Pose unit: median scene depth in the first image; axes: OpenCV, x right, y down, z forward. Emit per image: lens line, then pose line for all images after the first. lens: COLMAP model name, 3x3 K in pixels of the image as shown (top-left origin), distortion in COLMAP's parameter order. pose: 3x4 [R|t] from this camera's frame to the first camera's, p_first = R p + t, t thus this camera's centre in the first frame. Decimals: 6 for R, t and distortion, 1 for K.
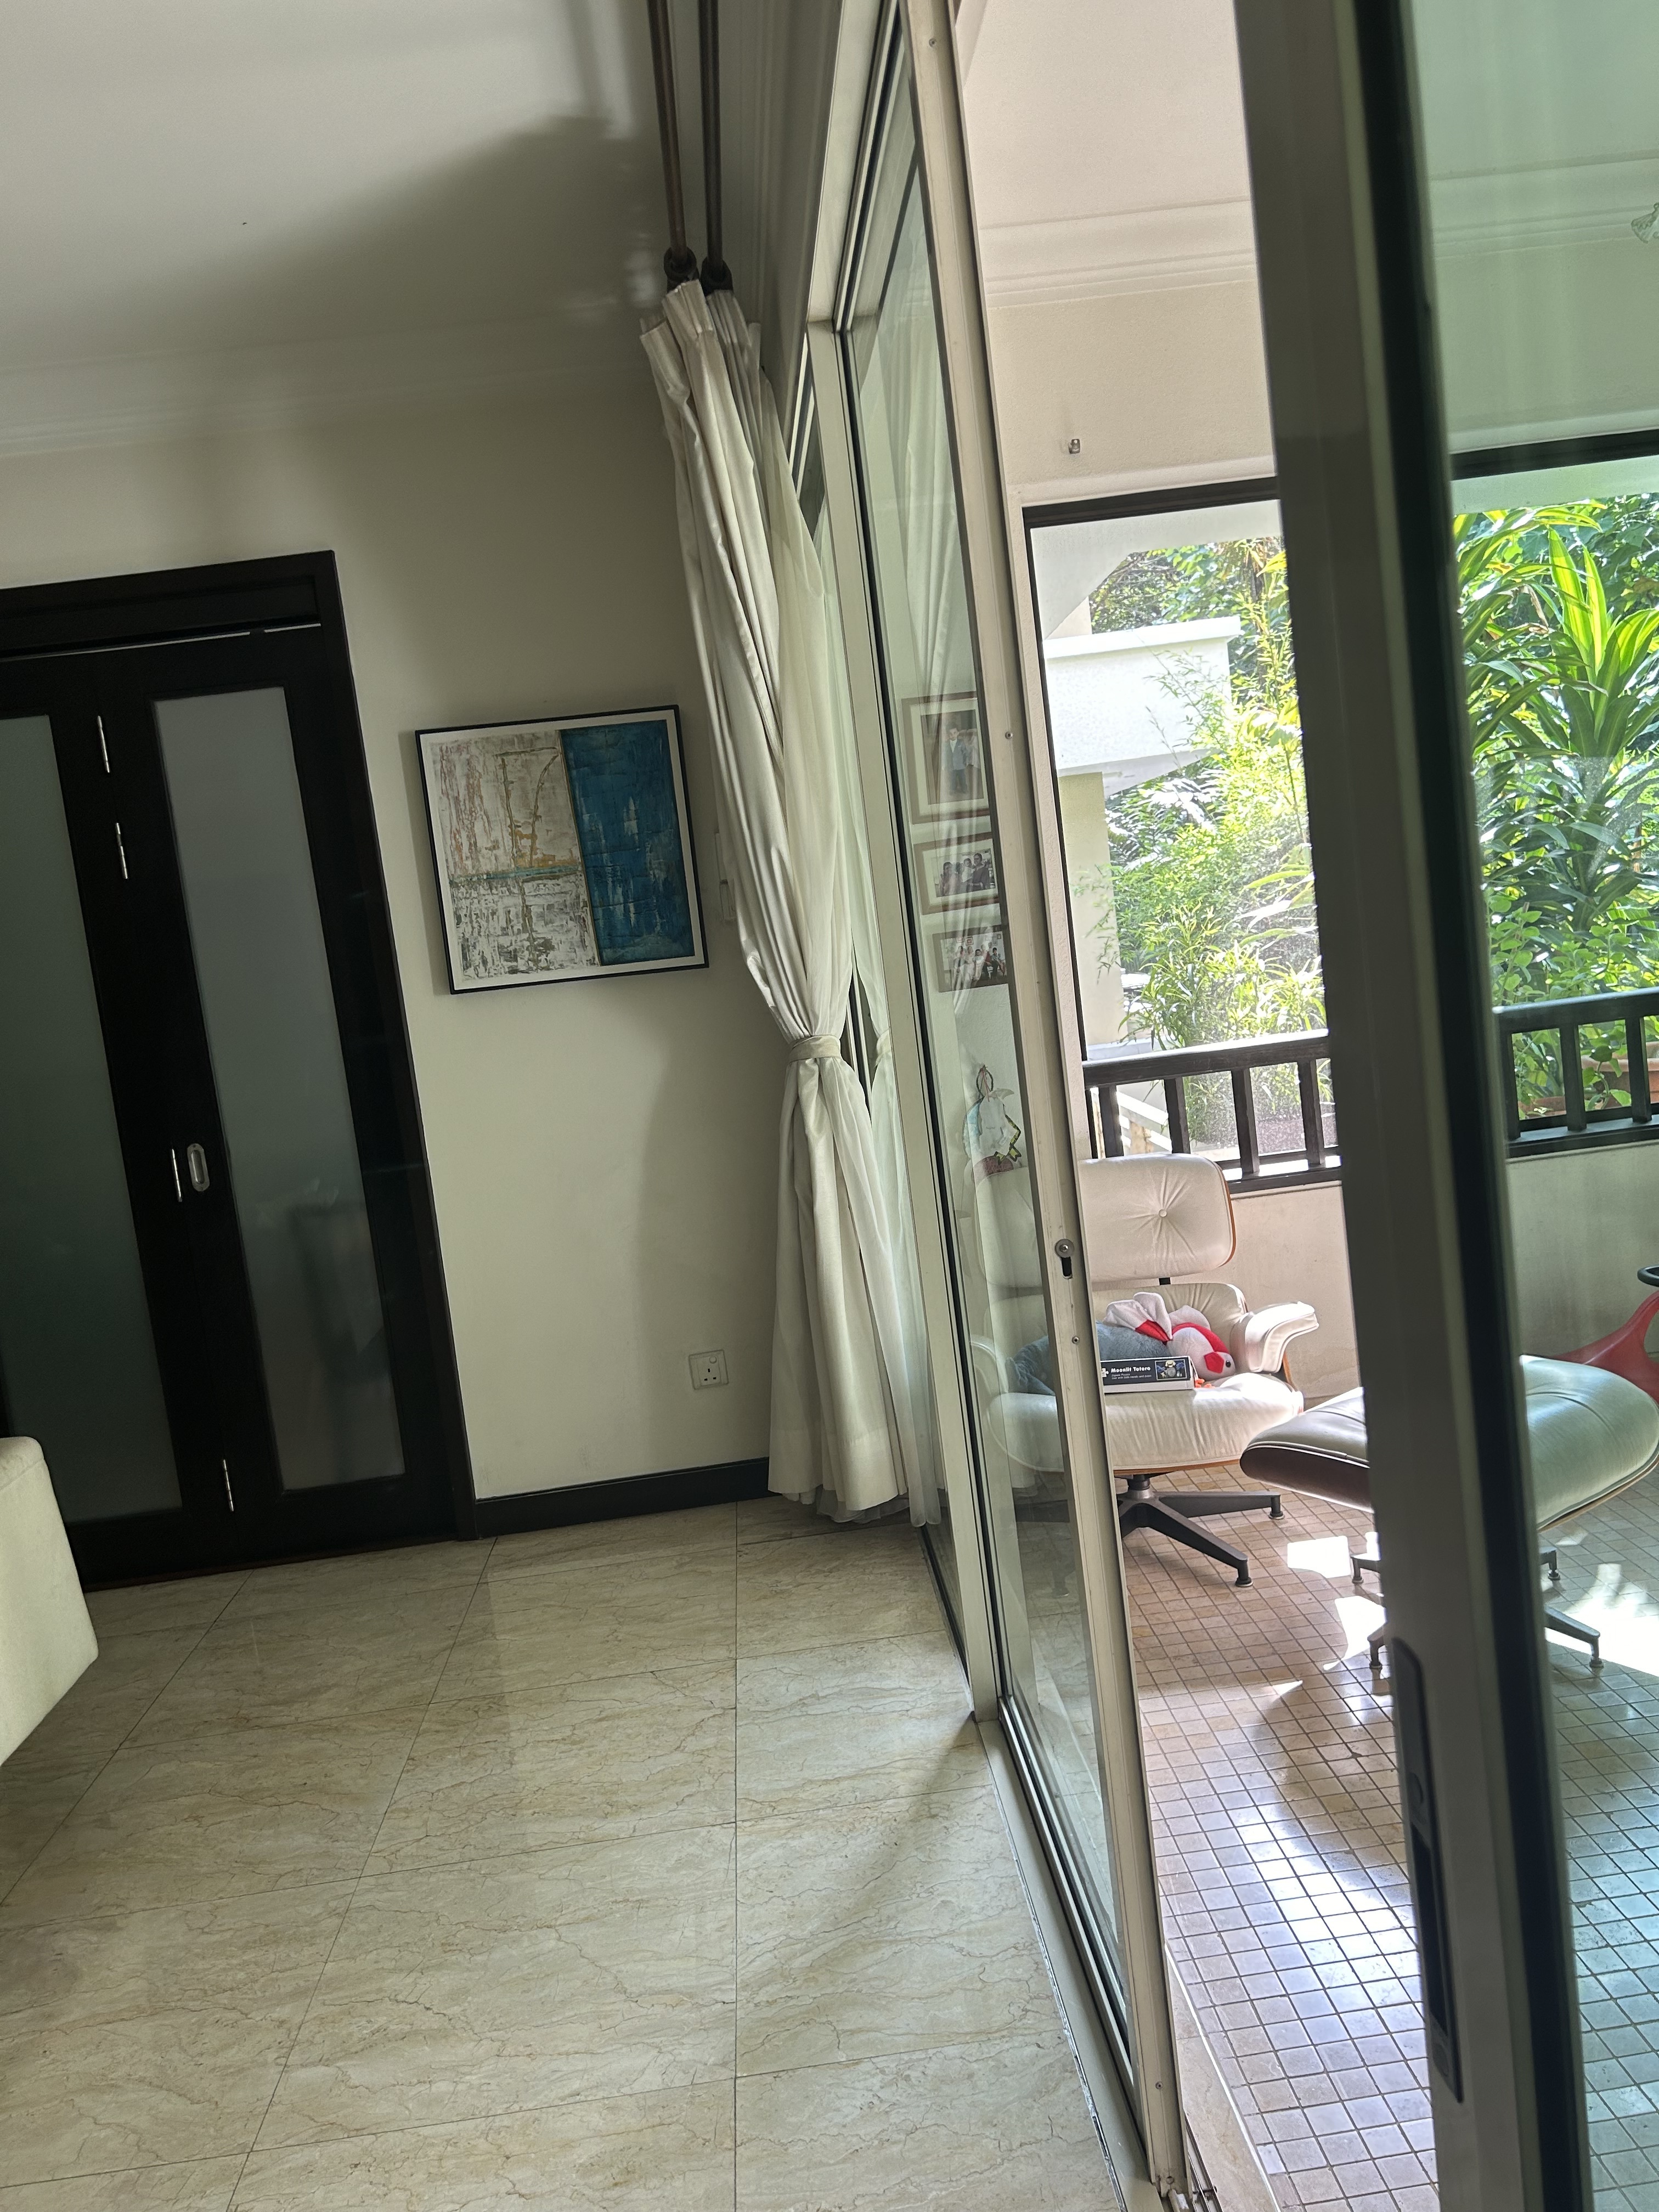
lens RADIAL K [[1686.5, 0, 839.2], [0, 1686.5, 1101.6], [0, 0, 1]] dist [0.031891, -0.015031]
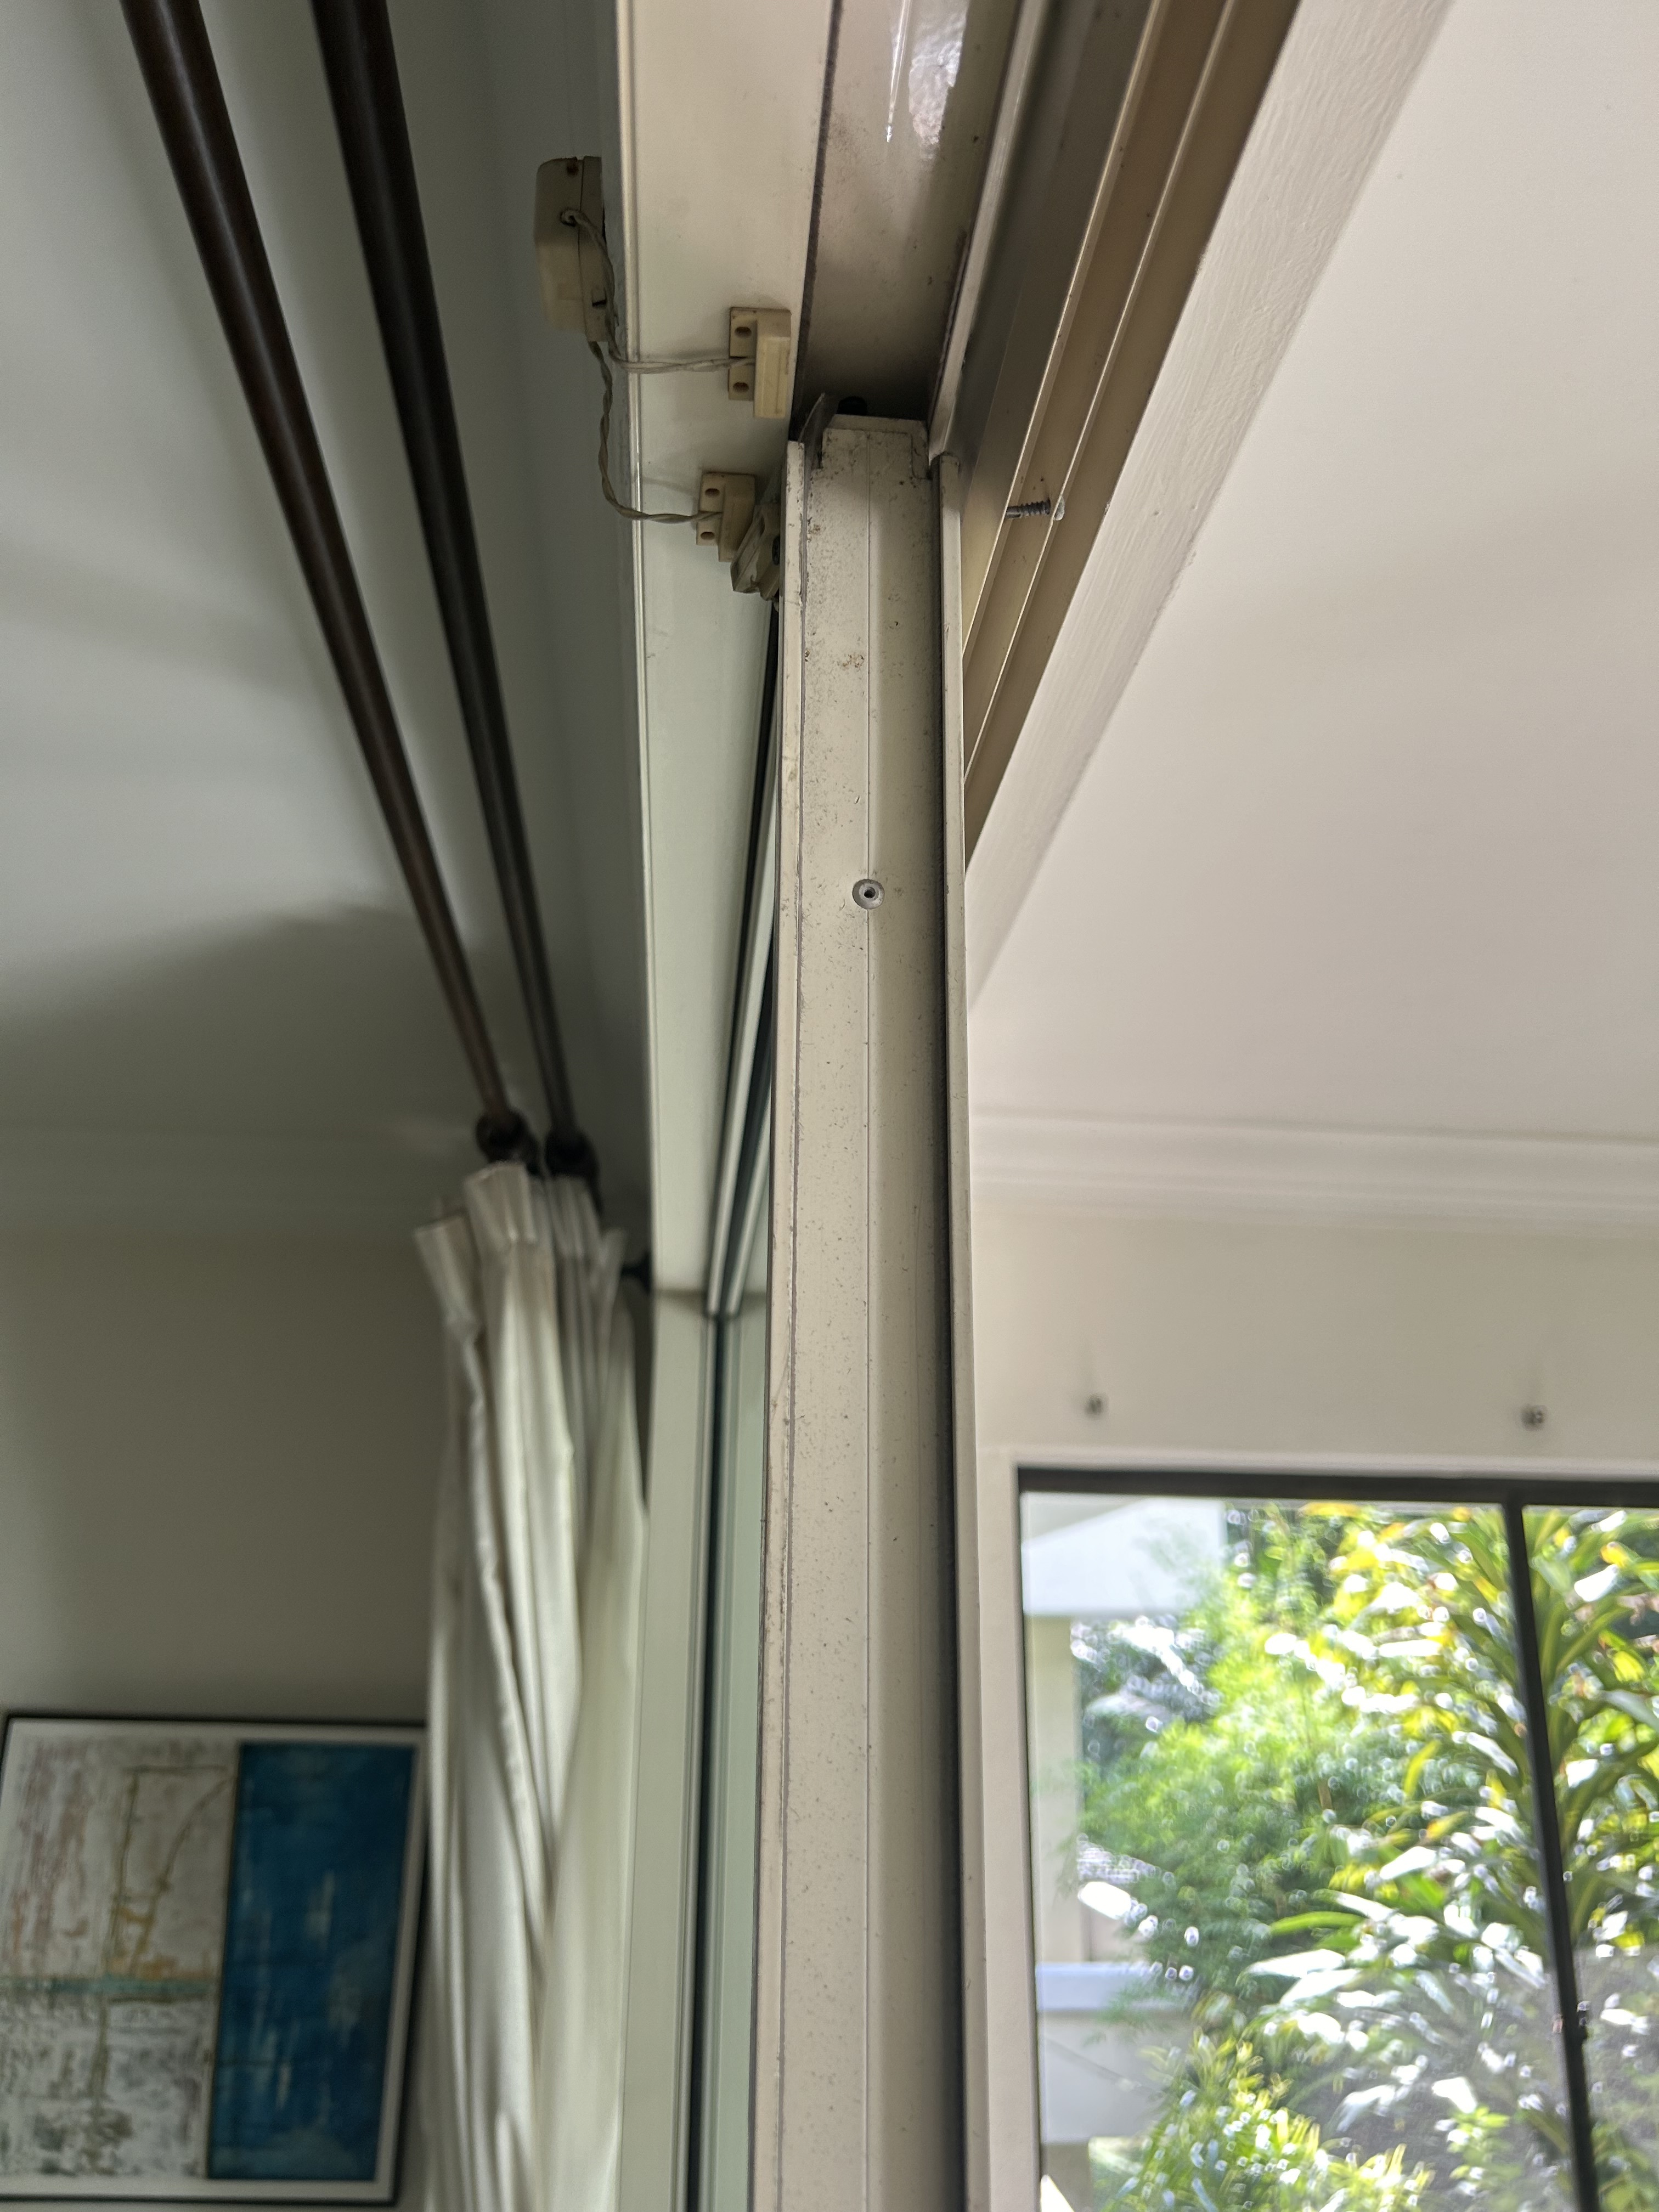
lens RADIAL K [[1686.5, 0, 825.1], [0, 1686.5, 1111.9], [0, 0, 1]] dist [0.031891, -0.015031]
pose [[0.989597, 0.142619, -0.018890, 0.024580], [-0.138099, 0.904912, -0.402570, -0.206038], [-0.040321, 0.400991, 0.915194, 0.329111]]
